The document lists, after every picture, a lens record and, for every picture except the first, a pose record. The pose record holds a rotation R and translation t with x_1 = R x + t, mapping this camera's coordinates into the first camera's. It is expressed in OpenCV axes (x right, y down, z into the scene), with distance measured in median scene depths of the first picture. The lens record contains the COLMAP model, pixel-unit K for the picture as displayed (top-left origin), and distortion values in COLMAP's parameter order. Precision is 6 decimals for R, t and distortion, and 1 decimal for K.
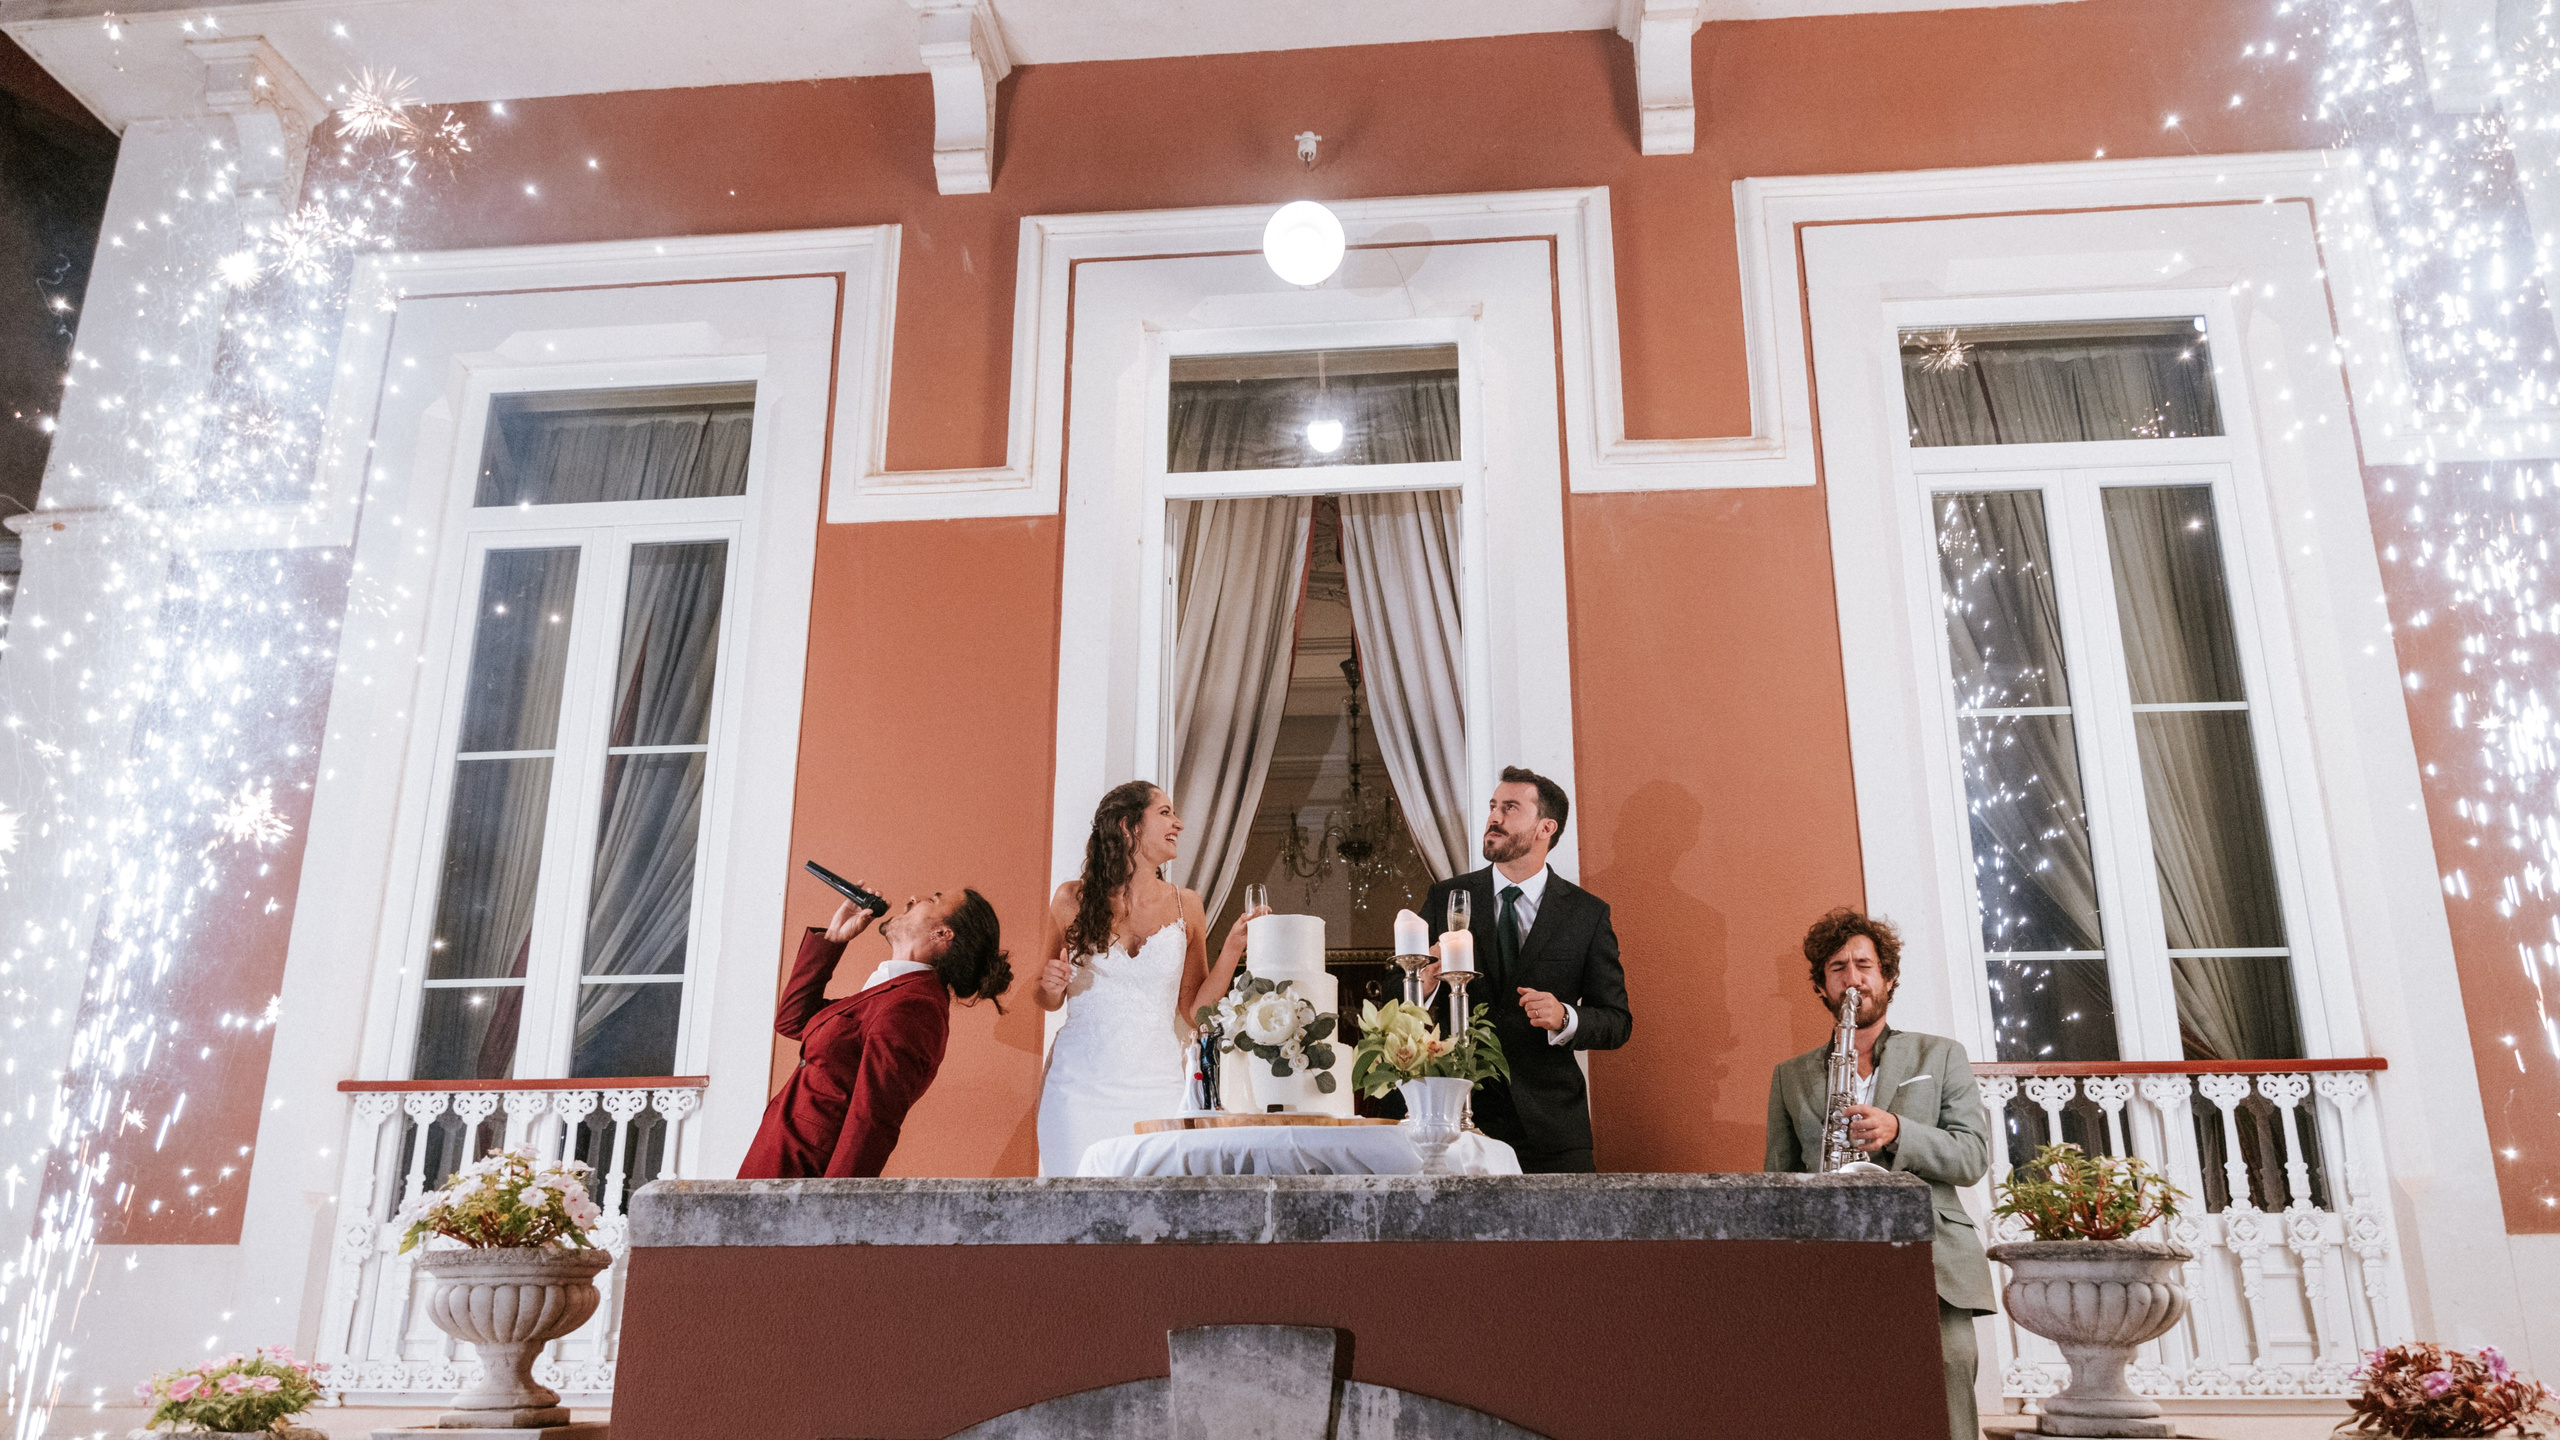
lens RADIAL K [[1730.4, 0, 1304.2], [0, 1730.4, 992.2], [0, 0, 1]] dist [-0.005443, -0.002760]
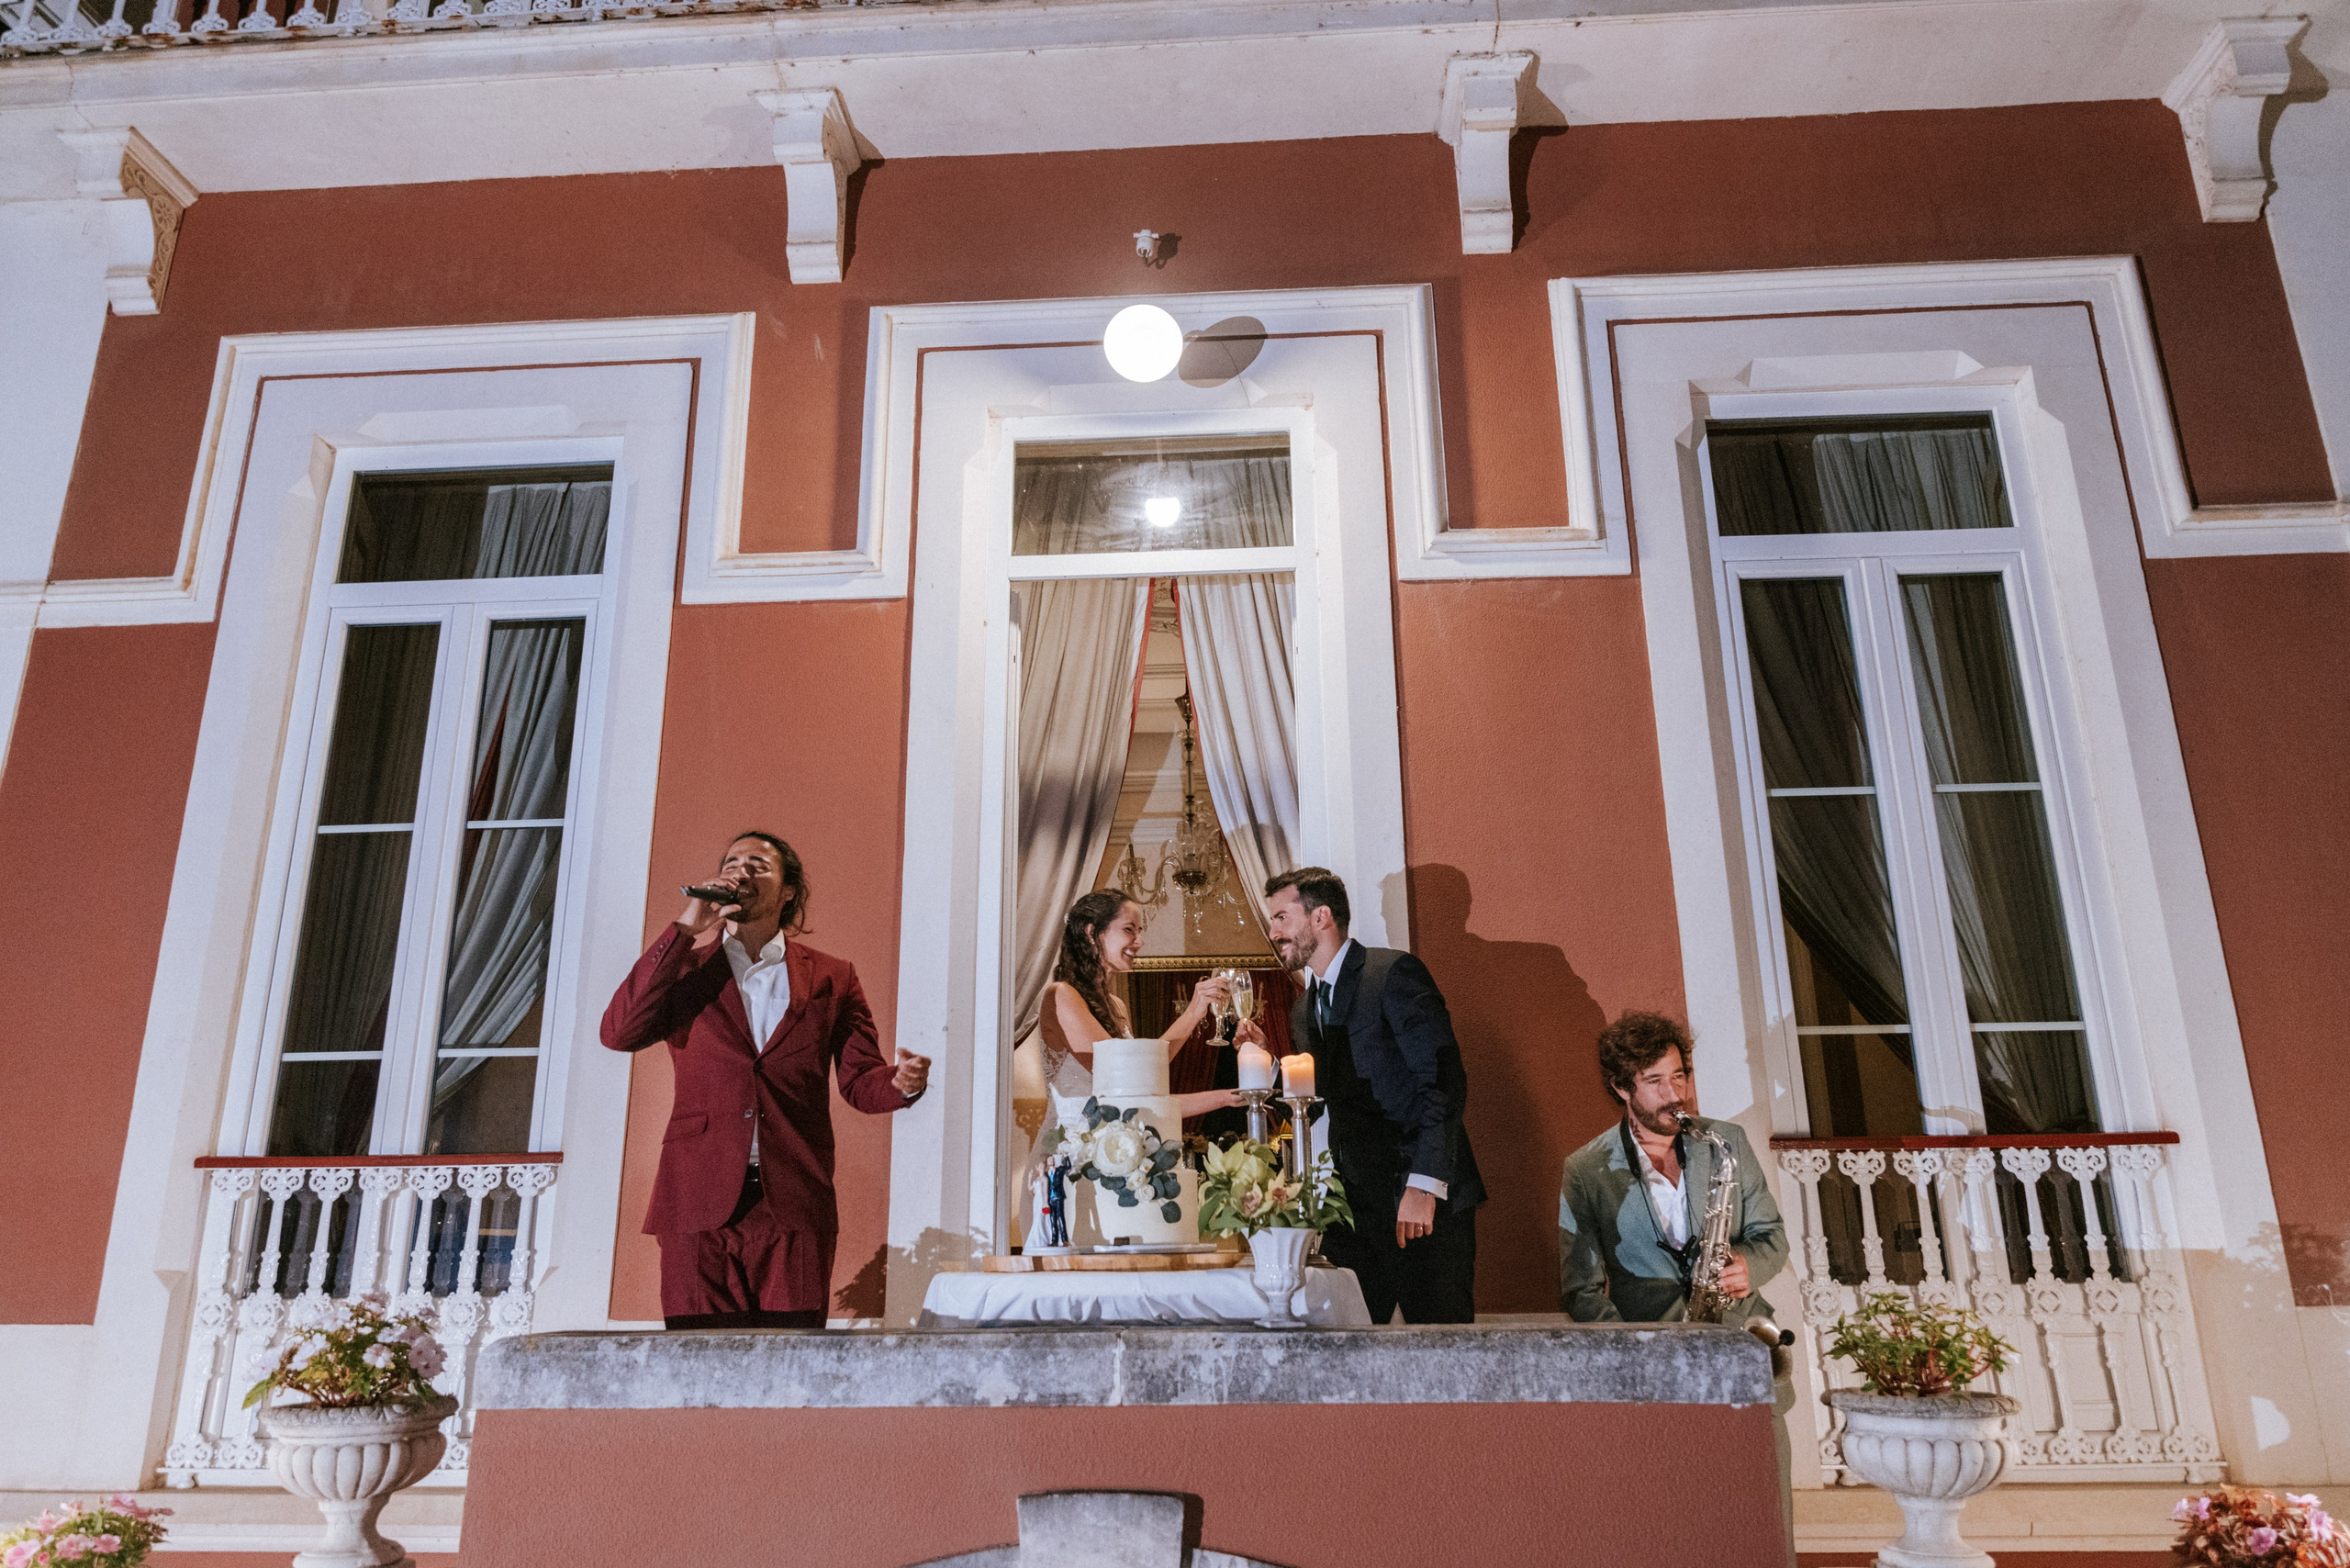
lens RADIAL K [[1549.5, 0, 1172.1], [0, 1549.5, 764.0], [0, 0, 1]] dist [-0.001705, -0.007155]
pose [[0.999564, -0.003489, 0.029333, -0.010625], [0.004150, 0.999738, -0.022530, -0.159339], [-0.029247, 0.022642, 0.999316, 0.069882]]
